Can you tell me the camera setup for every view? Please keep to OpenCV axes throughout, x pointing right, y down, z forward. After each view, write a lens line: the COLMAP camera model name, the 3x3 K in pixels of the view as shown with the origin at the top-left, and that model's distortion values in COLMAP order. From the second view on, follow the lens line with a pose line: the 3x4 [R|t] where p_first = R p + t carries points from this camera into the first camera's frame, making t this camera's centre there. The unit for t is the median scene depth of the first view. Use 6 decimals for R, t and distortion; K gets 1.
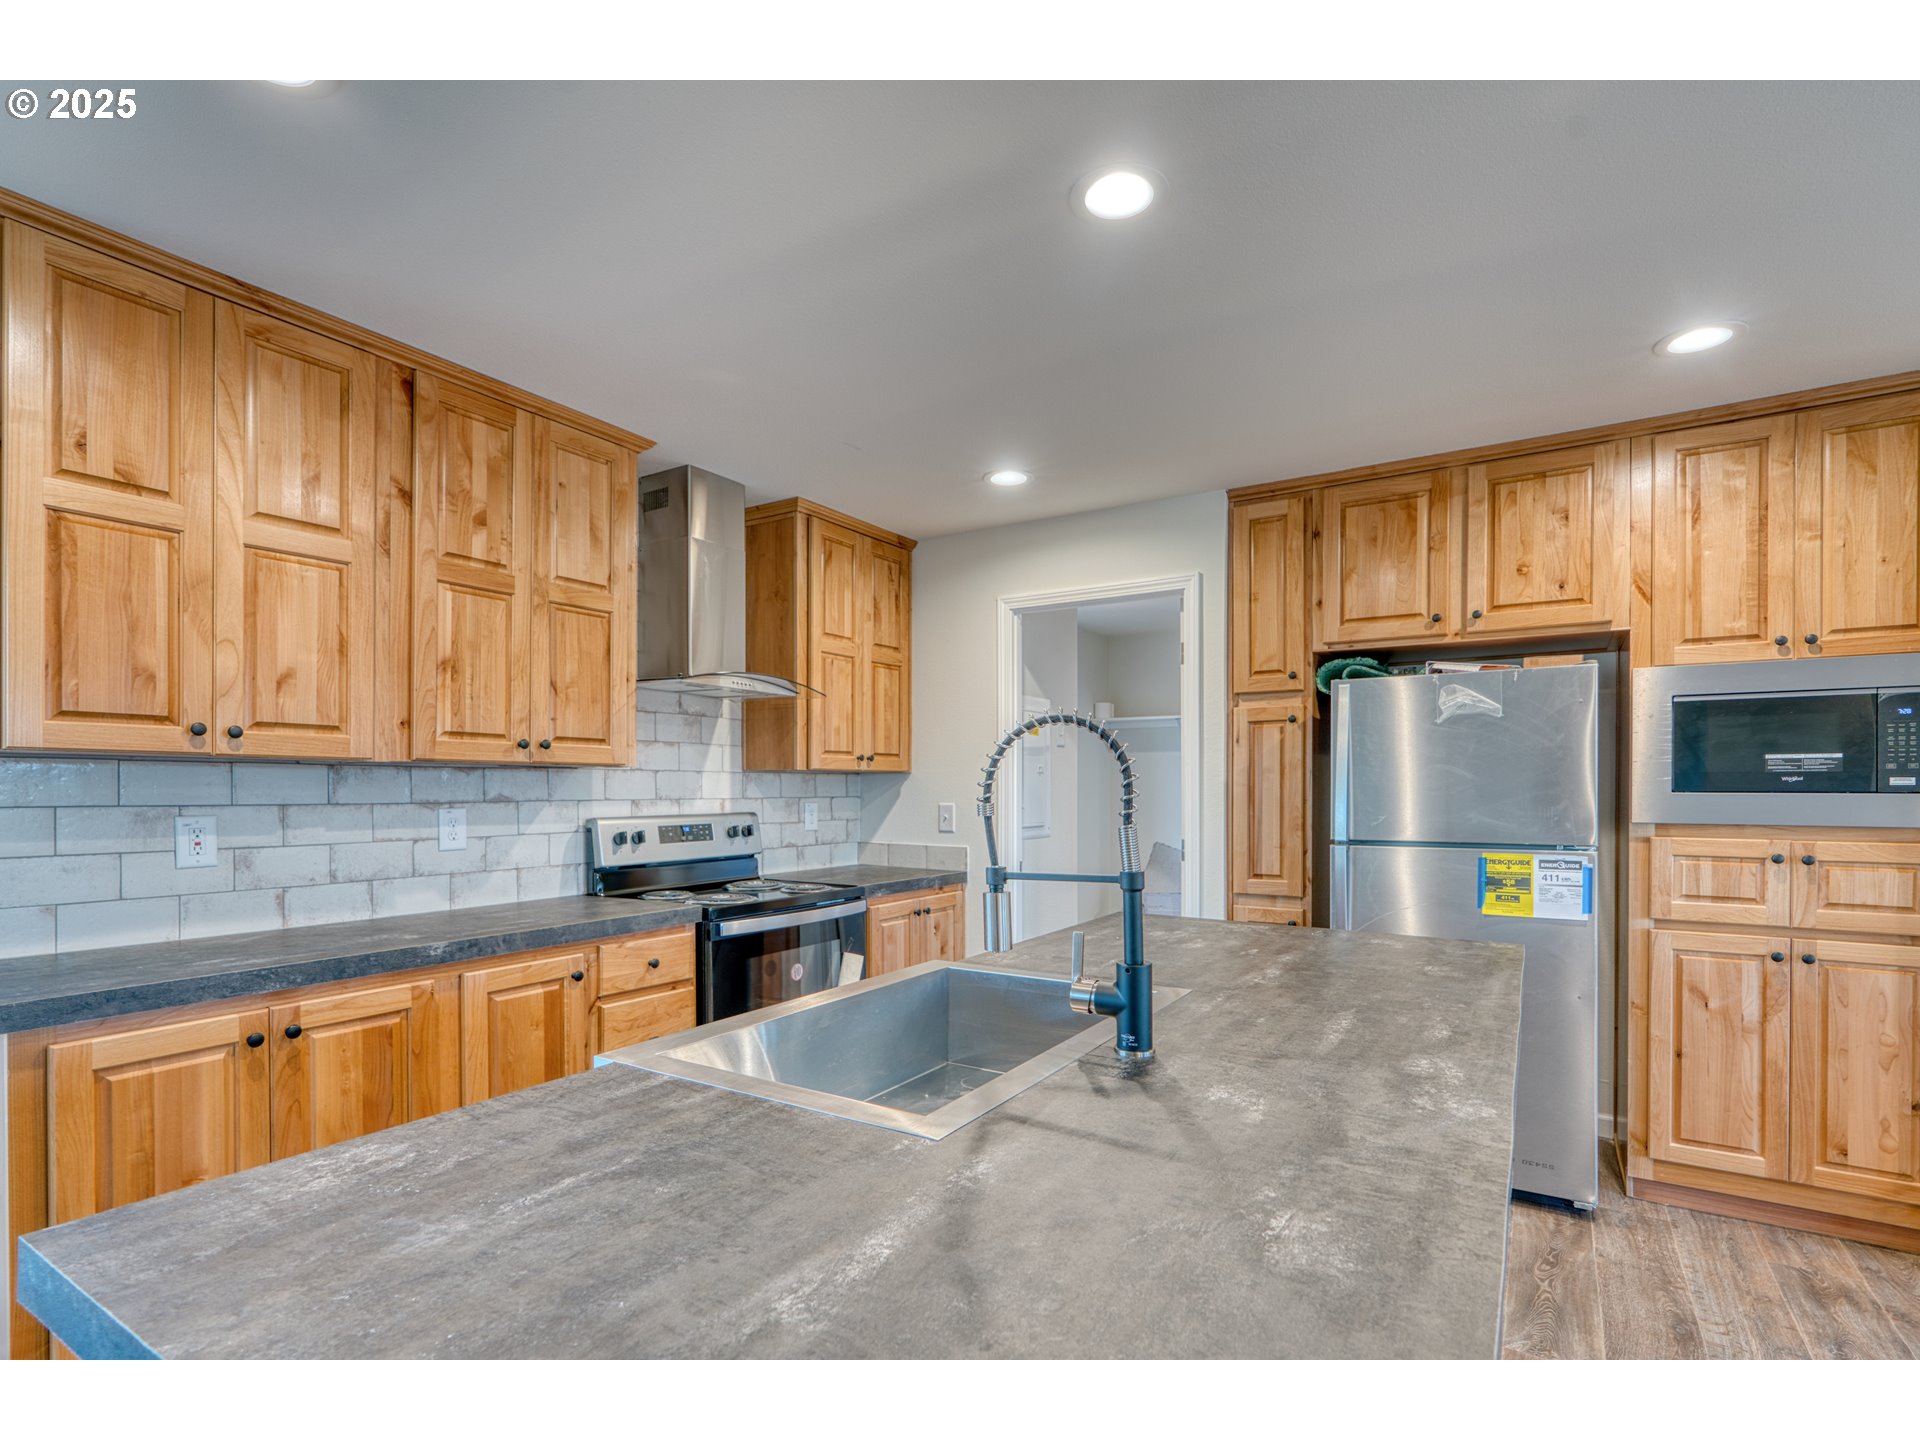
lens RADIAL K [[921.1, 0, 961.0], [0, 921.1, 801.2], [0, 0, 1]] dist [-0.002785, 0.000434]
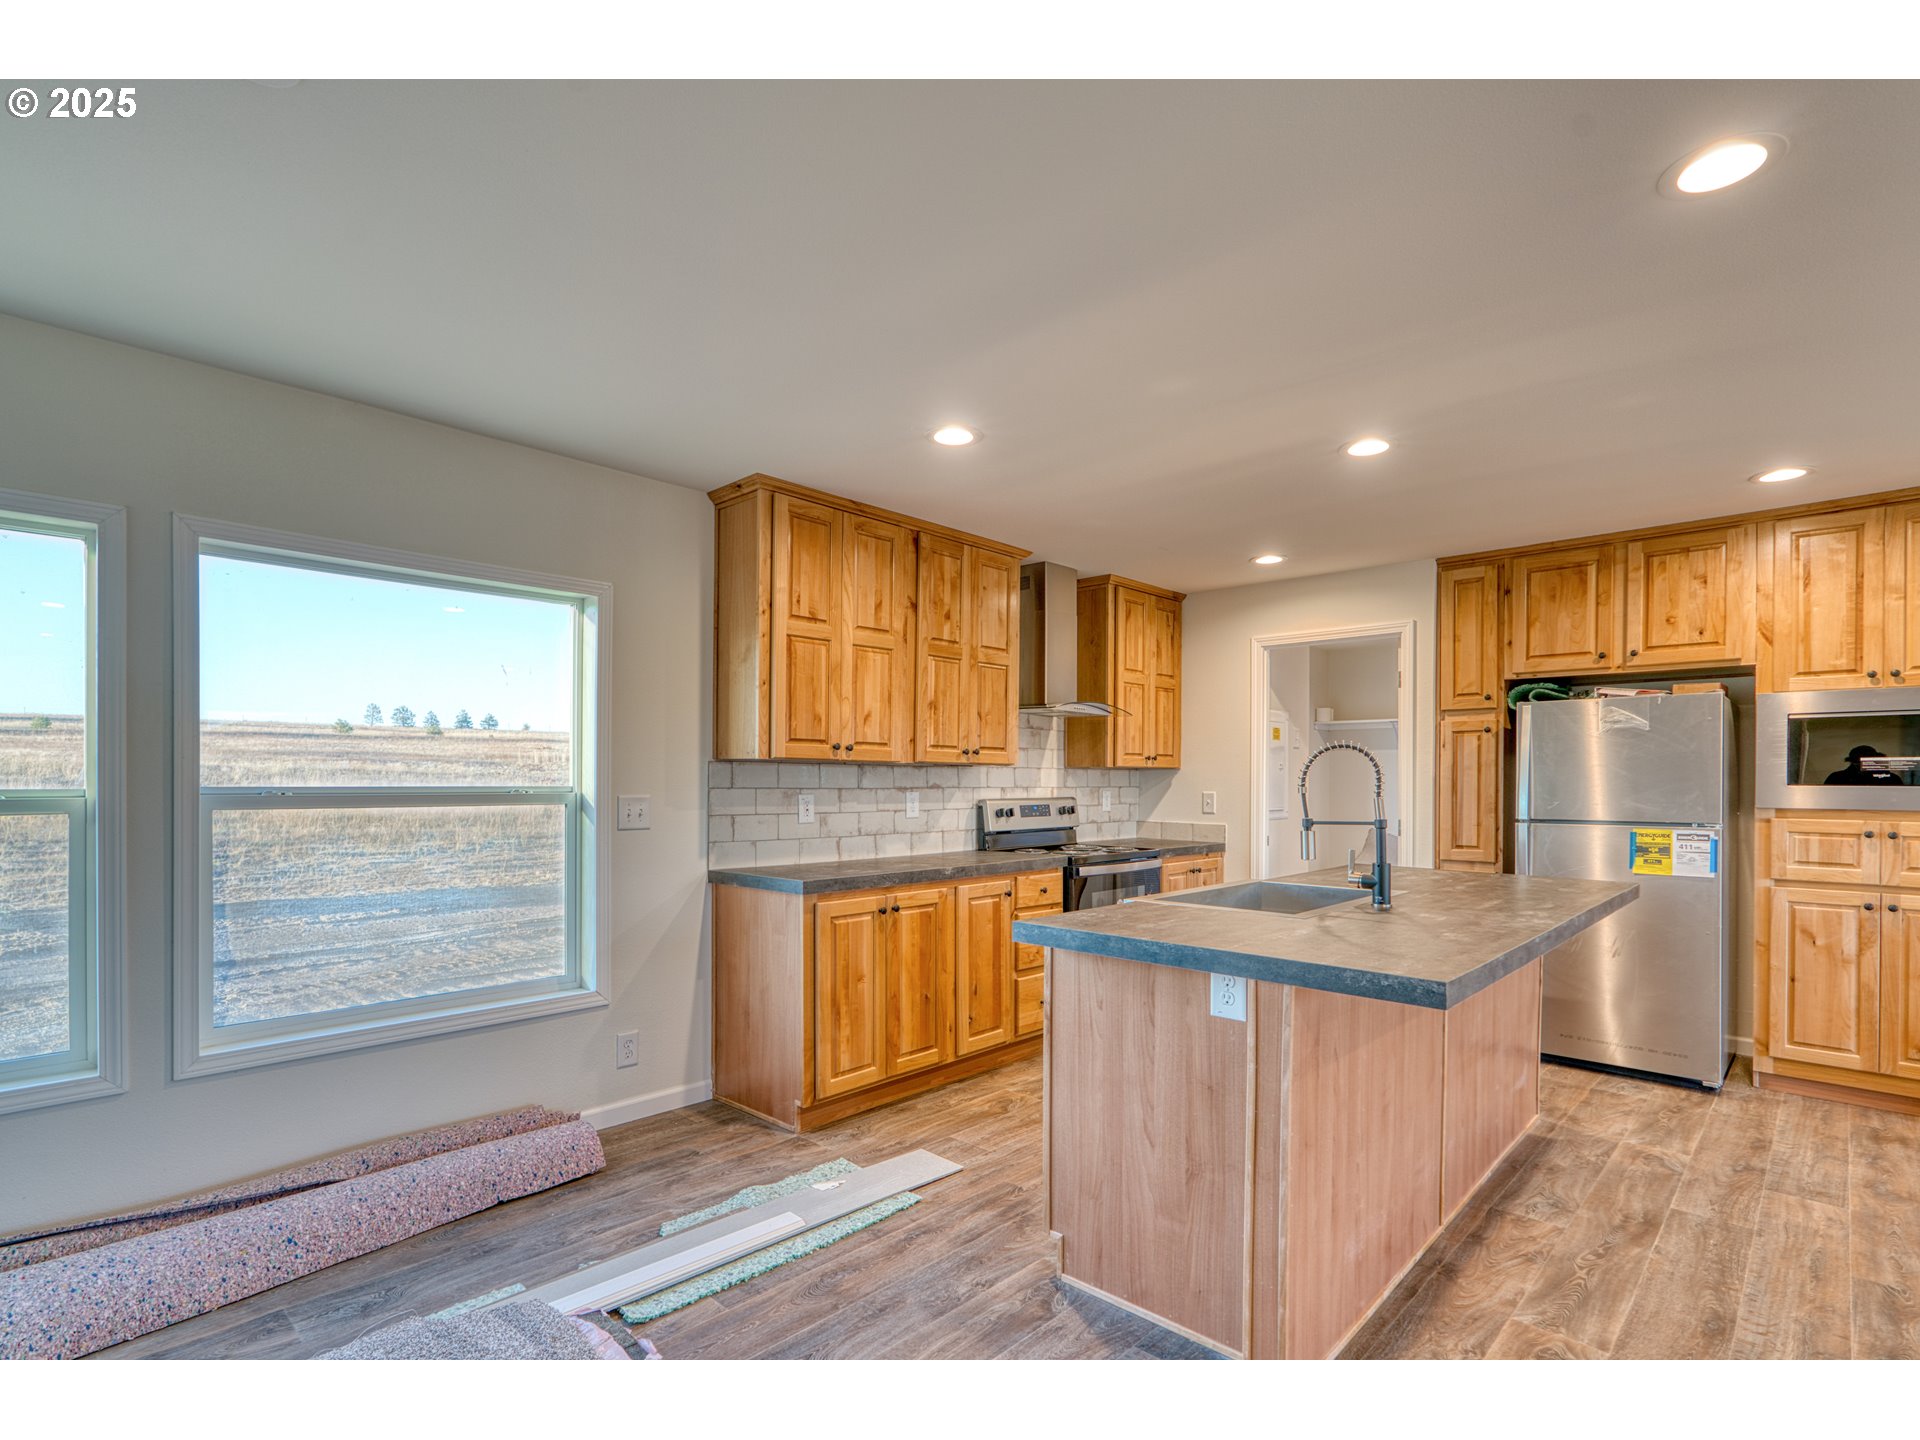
lens RADIAL K [[922.6, 0, 977.9], [0, 922.6, 792.0], [0, 0, 1]] dist [0.000955, 0.000775]
pose [[0.983089, 0.006104, -0.183029, -0.148405], [-0.006539, 0.999977, -0.001774, 0.010312], [0.183014, 0.002941, 0.983106, -0.550808]]
